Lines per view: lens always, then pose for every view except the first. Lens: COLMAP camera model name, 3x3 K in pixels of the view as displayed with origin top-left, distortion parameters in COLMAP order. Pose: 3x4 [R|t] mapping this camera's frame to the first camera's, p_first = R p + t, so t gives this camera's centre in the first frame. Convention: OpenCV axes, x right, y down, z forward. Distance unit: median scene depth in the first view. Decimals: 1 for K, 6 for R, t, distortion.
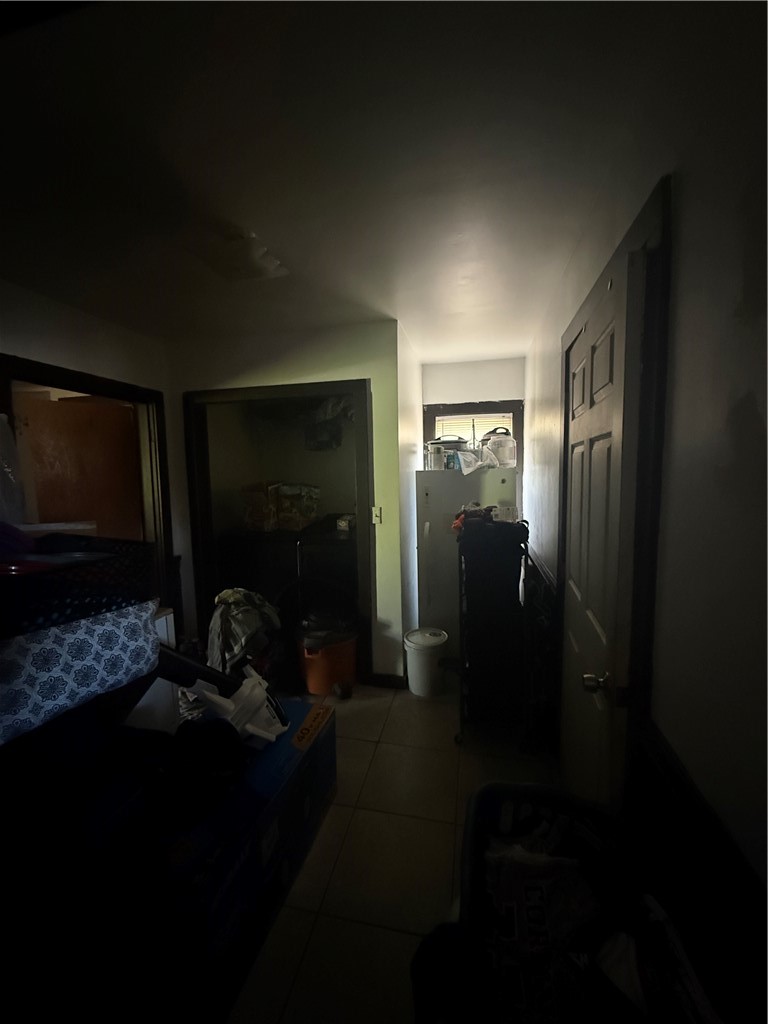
lens RADIAL K [[408.8, 0, 384.0], [0, 408.8, 512.0], [0, 0, 1]] dist [-0.000542, 0.000091]
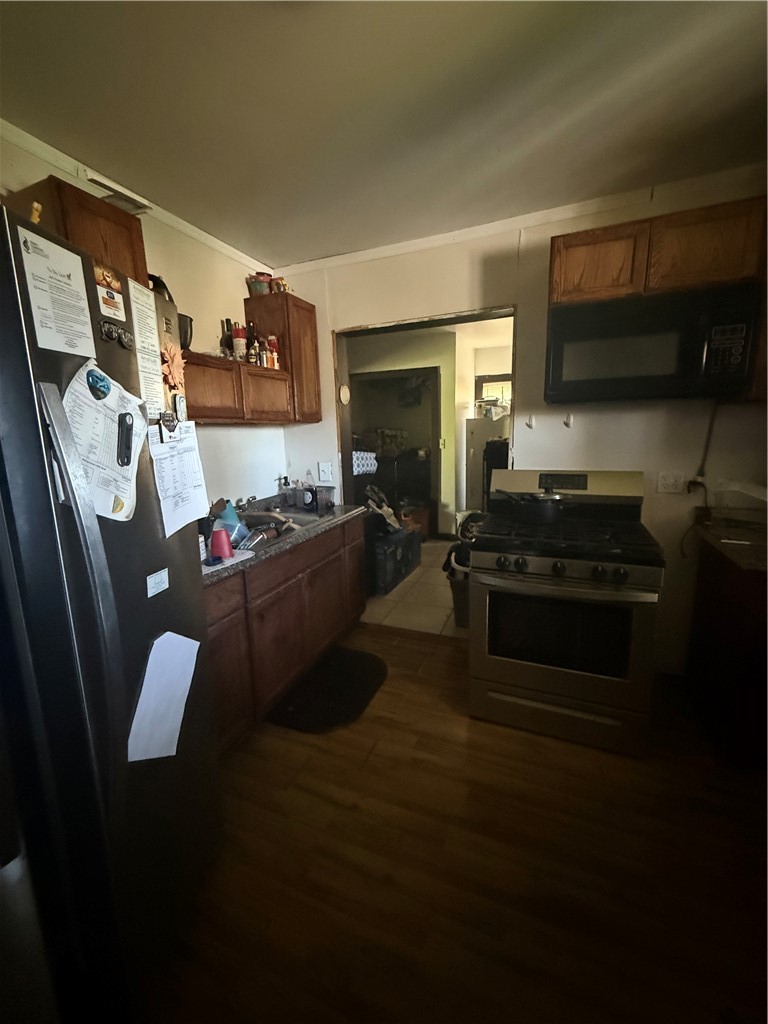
lens RADIAL K [[408.8, 0, 384.0], [0, 408.8, 512.0], [0, 0, 1]] dist [-0.000542, 0.000091]
pose [[0.986753, 0.023481, -0.160519, 0.022917], [-0.007506, 0.995018, 0.099415, 0.117206], [0.162053, -0.096893, 0.982014, -0.752036]]
